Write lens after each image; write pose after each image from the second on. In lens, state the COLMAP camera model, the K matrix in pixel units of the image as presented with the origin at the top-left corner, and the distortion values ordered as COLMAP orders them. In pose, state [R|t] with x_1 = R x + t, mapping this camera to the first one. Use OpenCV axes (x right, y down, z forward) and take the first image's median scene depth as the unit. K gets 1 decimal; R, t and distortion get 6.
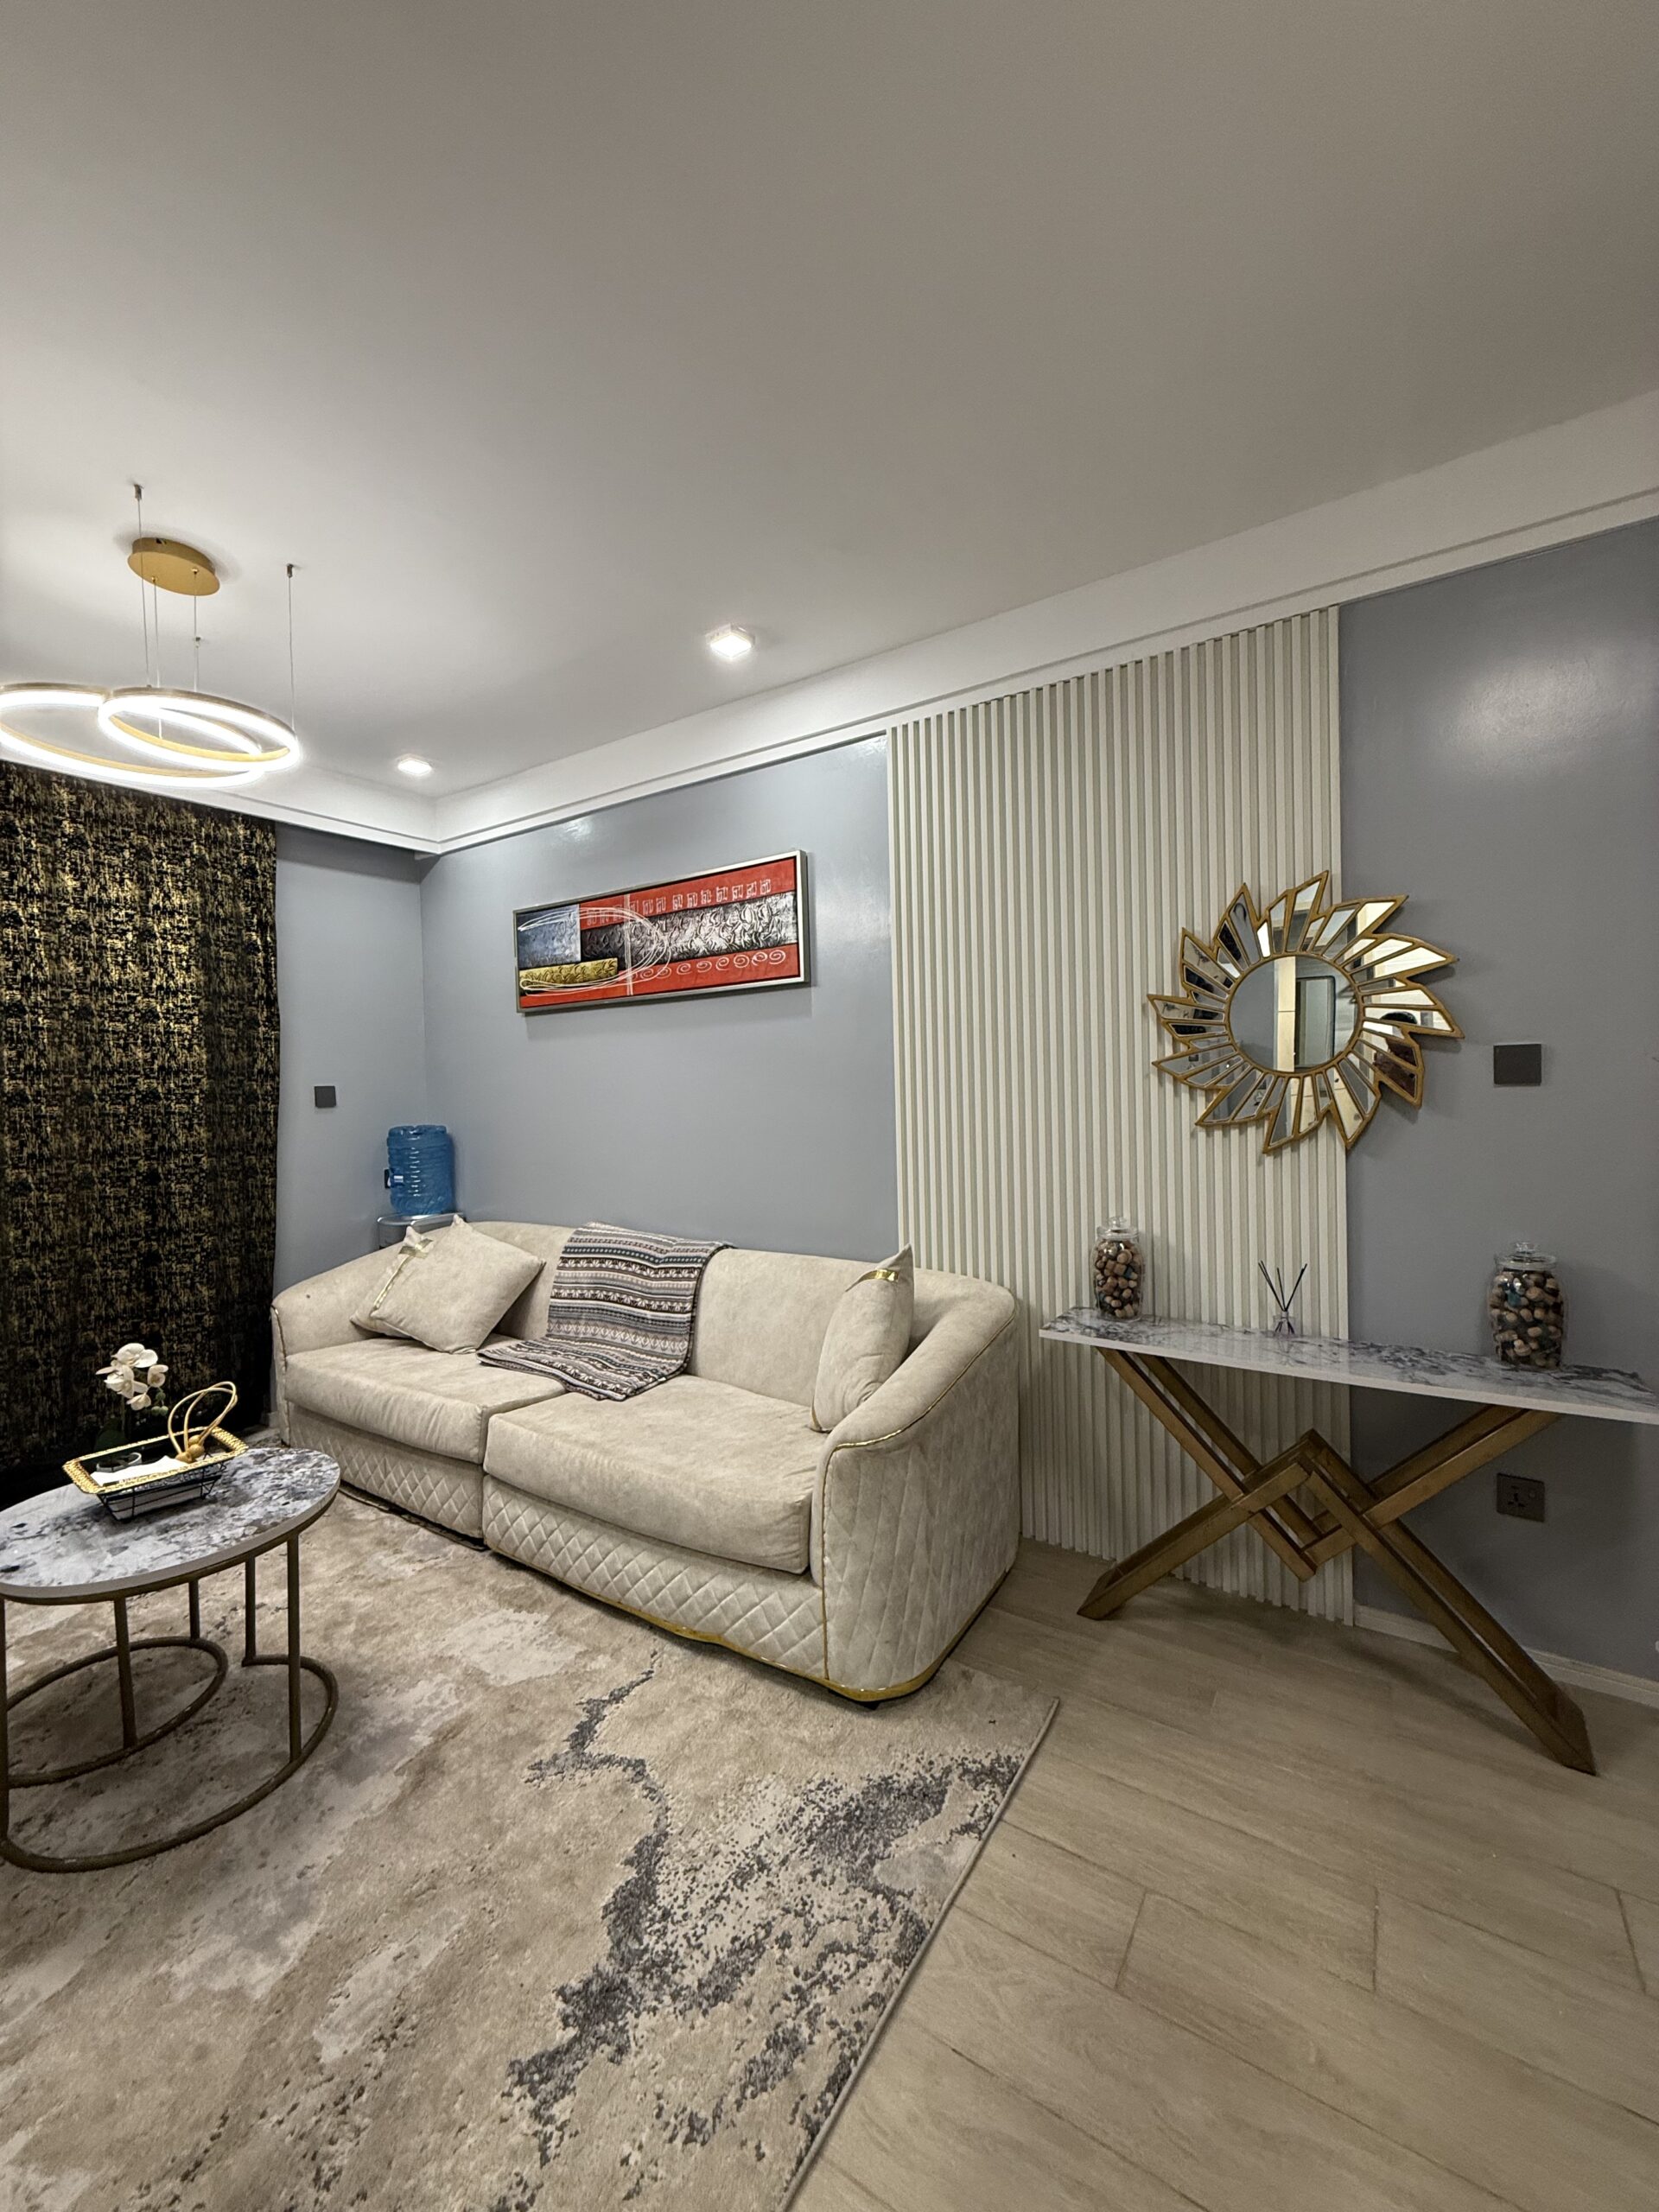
lens RADIAL K [[884.7, 0, 818.1], [0, 884.7, 1093.6], [0, 0, 1]] dist [0.001212, -0.000898]
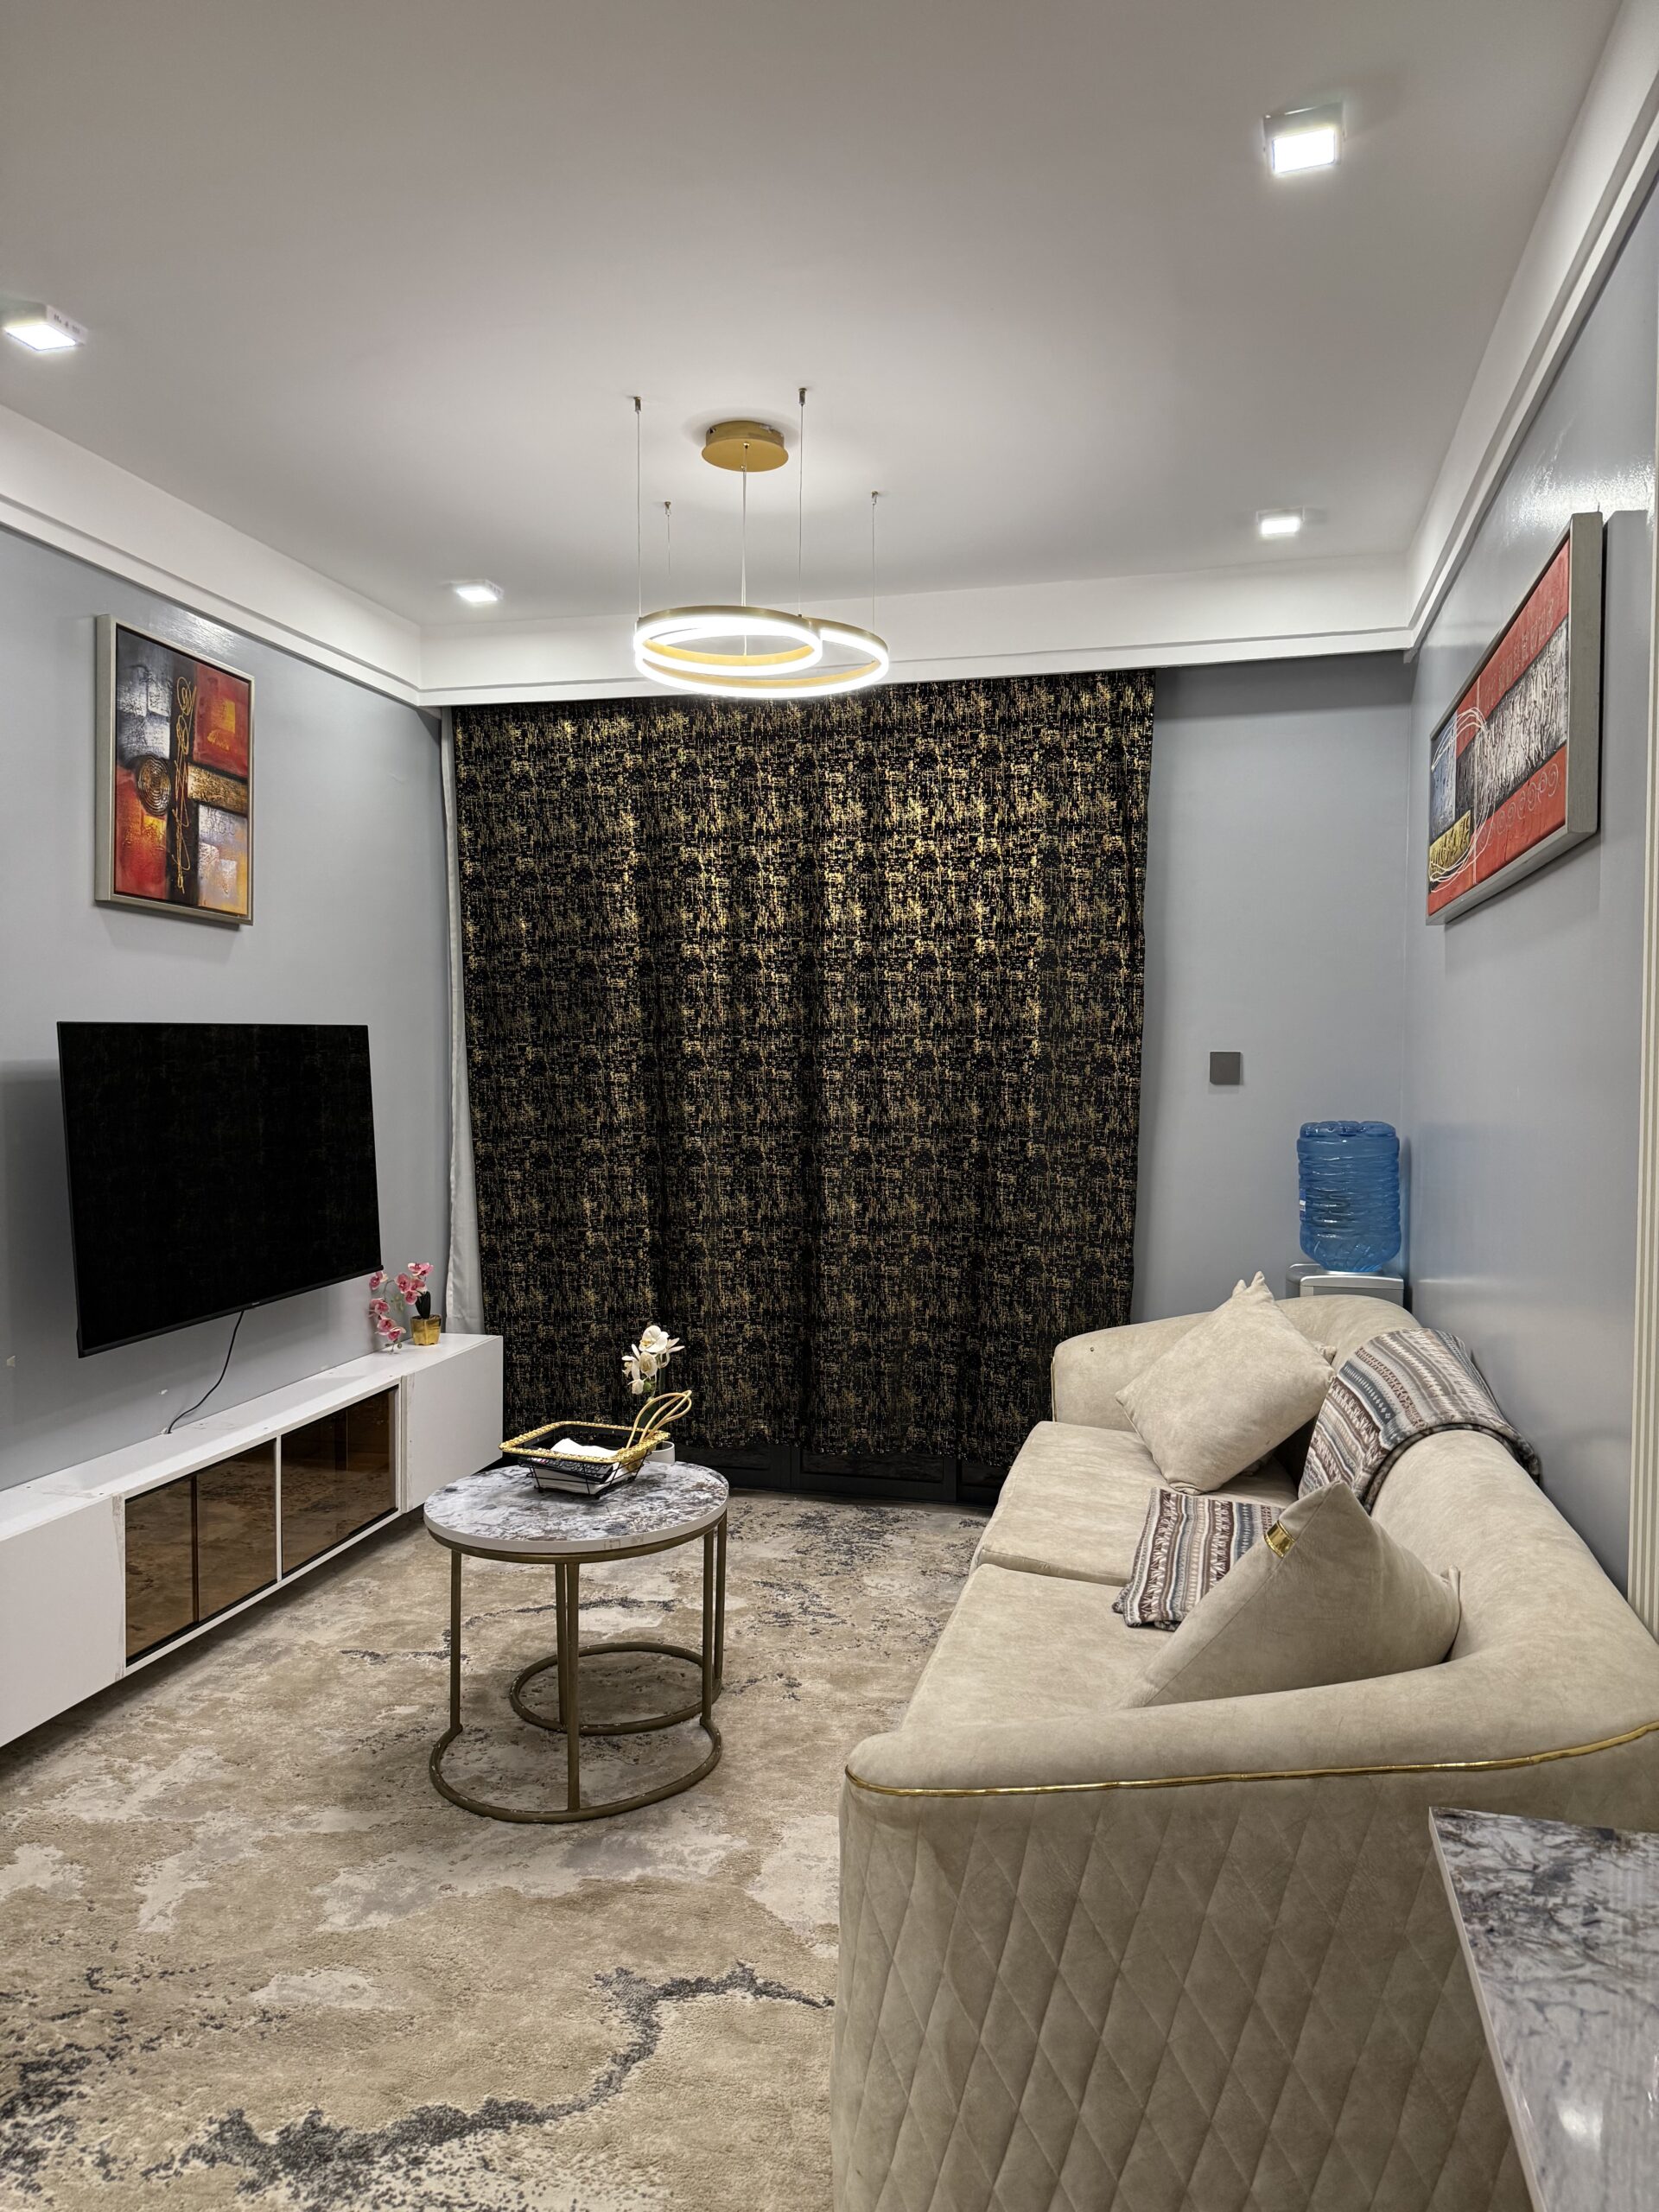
lens RADIAL K [[1554.7, 0, 832.1], [0, 1554.7, 1099.3], [0, 0, 1]] dist [0.036197, -0.047129]
pose [[0.325947, 0.054089, -0.943840, 0.707940], [-0.022580, 0.998523, 0.049425, -0.038122], [0.945118, 0.005202, 0.326687, 0.540393]]
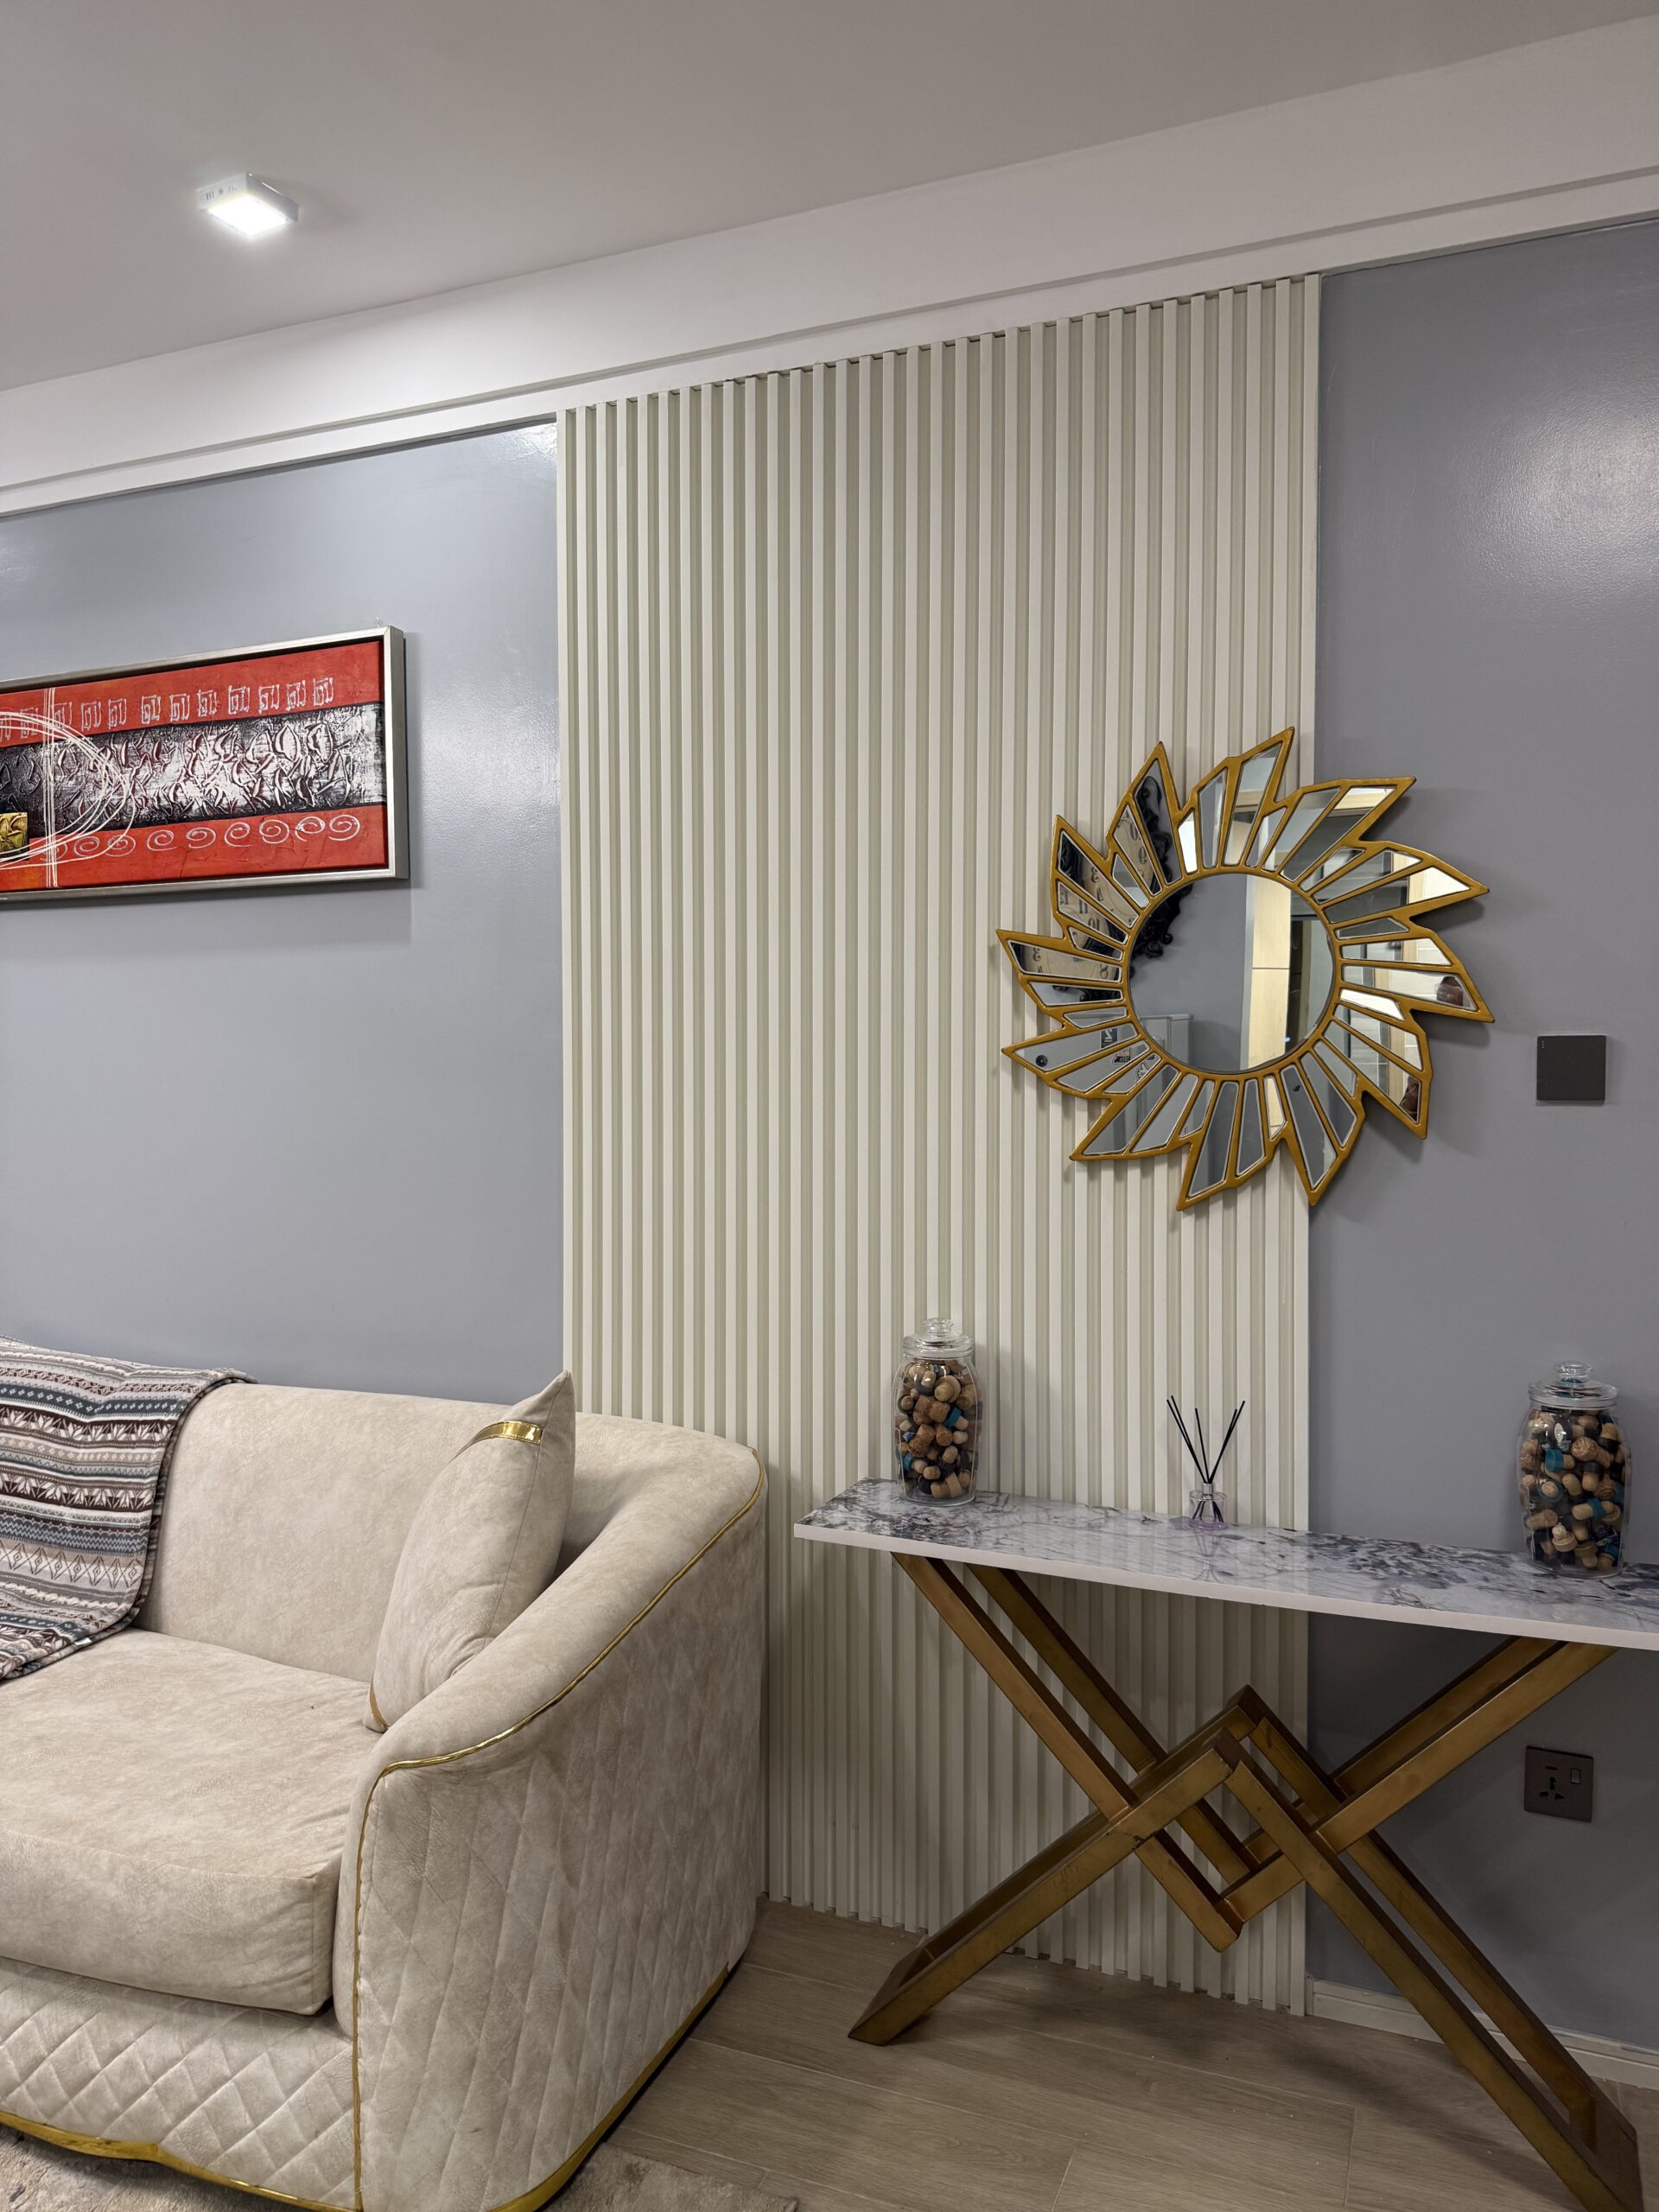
lens RADIAL K [[1554.7, 0, 842.1], [0, 1554.7, 1098.5], [0, 0, 1]] dist [0.036197, -0.047129]
pose [[0.981801, 0.022440, 0.188583, 0.091953], [-0.023477, 0.999719, 0.003265, -0.004033], [-0.188457, -0.007633, 0.982052, 0.041297]]
